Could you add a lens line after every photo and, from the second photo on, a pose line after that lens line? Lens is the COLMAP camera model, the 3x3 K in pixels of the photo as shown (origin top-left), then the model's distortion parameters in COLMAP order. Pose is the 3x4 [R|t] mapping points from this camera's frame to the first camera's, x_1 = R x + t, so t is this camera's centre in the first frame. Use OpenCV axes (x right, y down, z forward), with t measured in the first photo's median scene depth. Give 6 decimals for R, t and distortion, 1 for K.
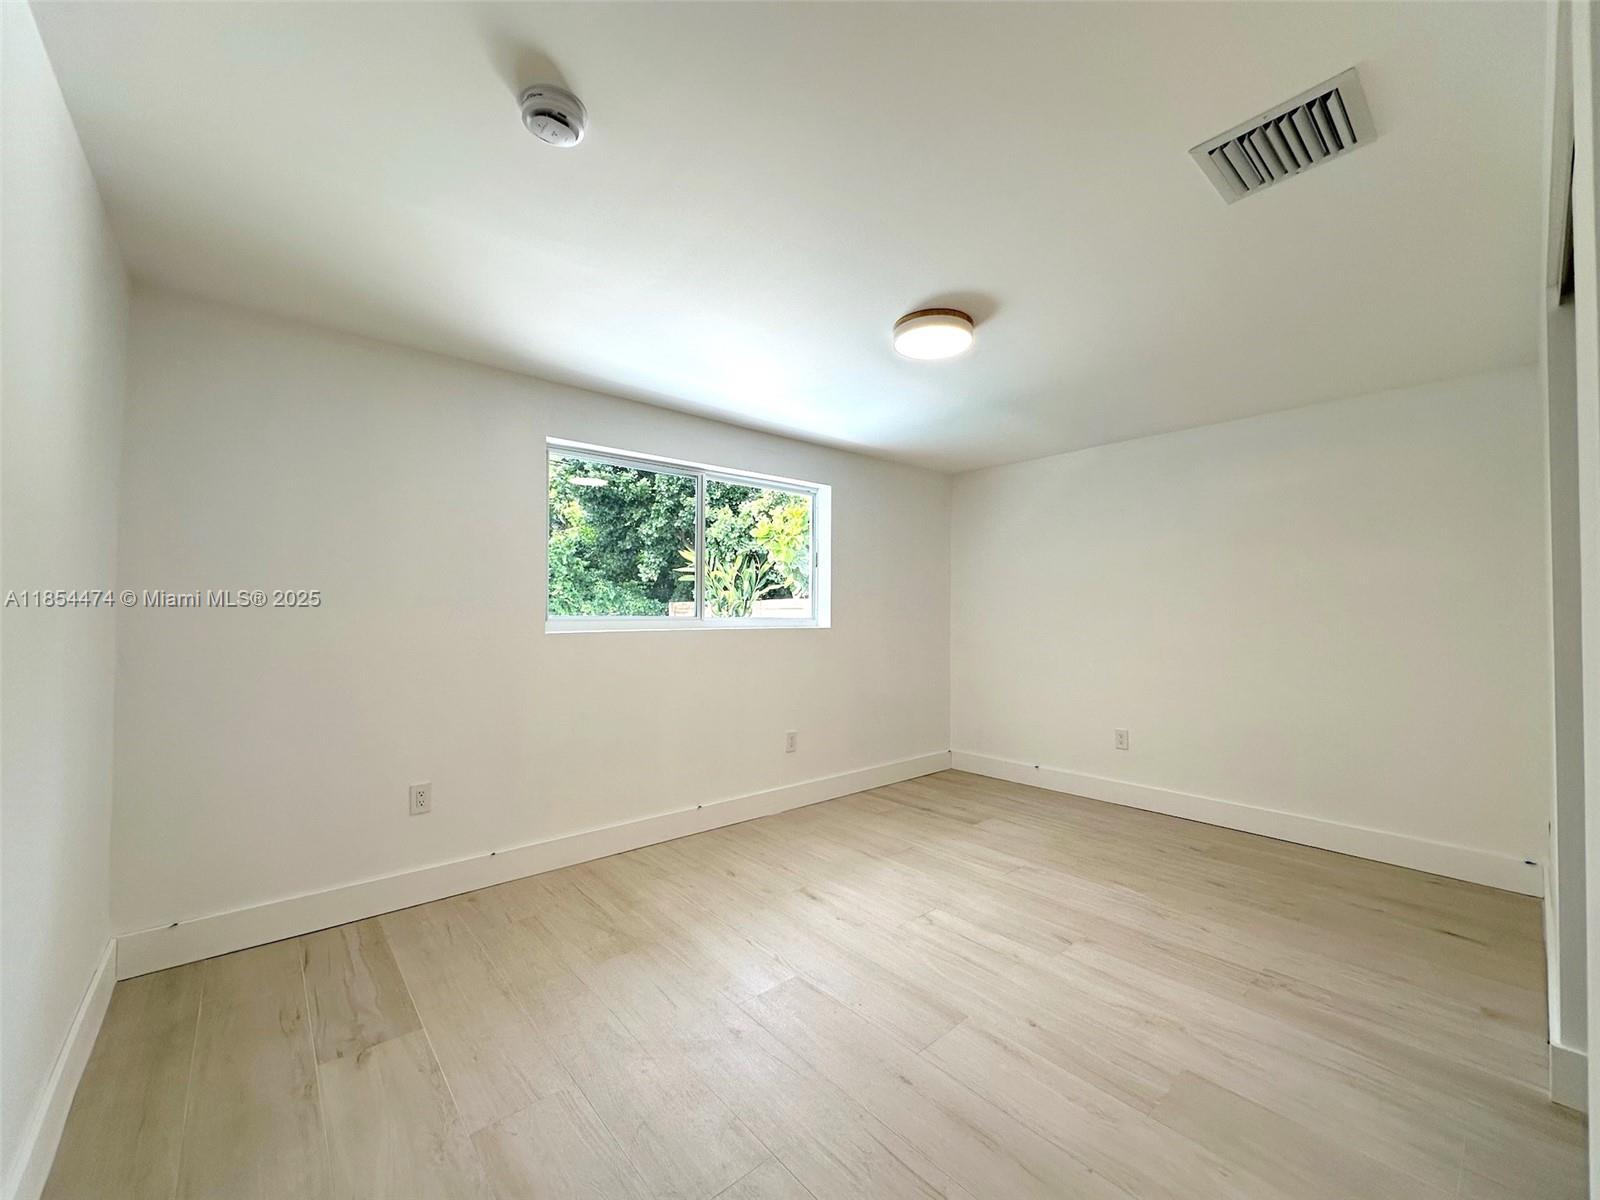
lens RADIAL K [[638.4, 0, 805.9], [0, 638.4, 606.0], [0, 0, 1]] dist [-0.001974, 0.001435]
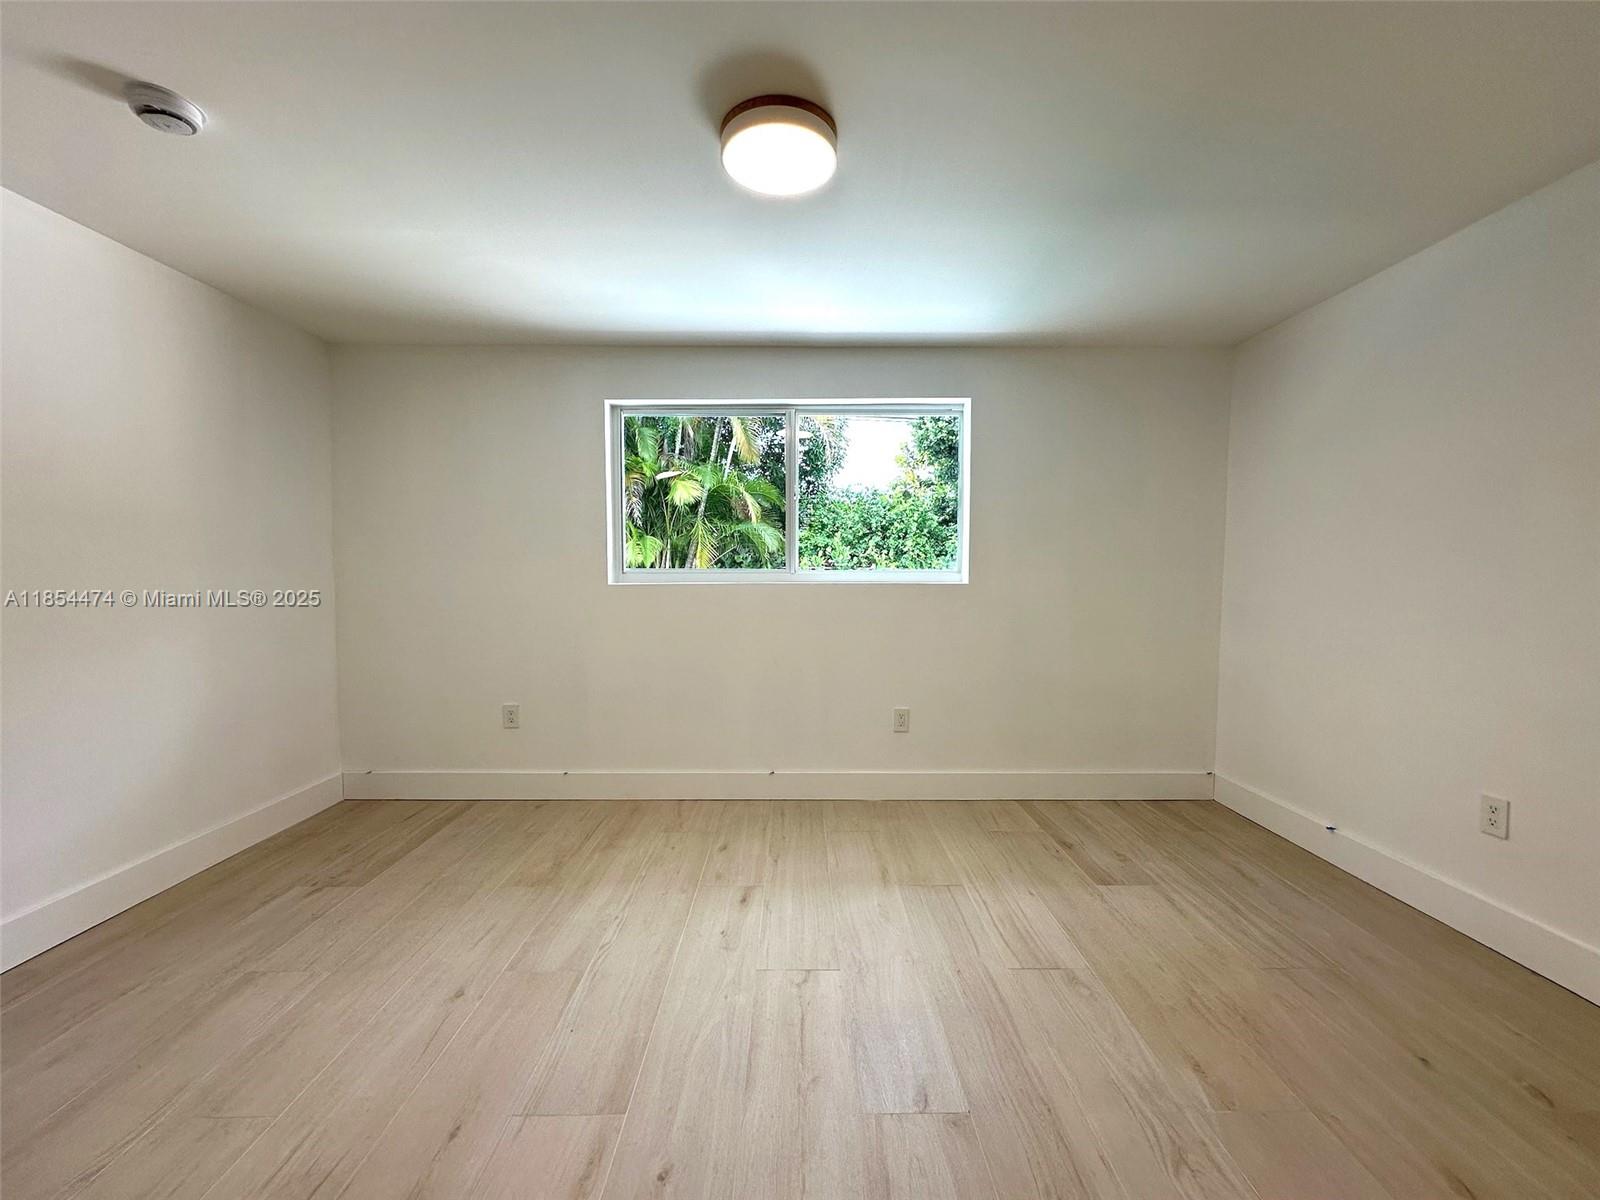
lens RADIAL K [[638.4, 0, 800.9], [0, 638.4, 603.7], [0, 0, 1]] dist [-0.001974, 0.001435]
pose [[0.756522, 0.030544, -0.653255, 0.527580], [0.011323, 0.998147, 0.059783, 0.012844], [0.653871, -0.052624, 0.754774, 0.373617]]
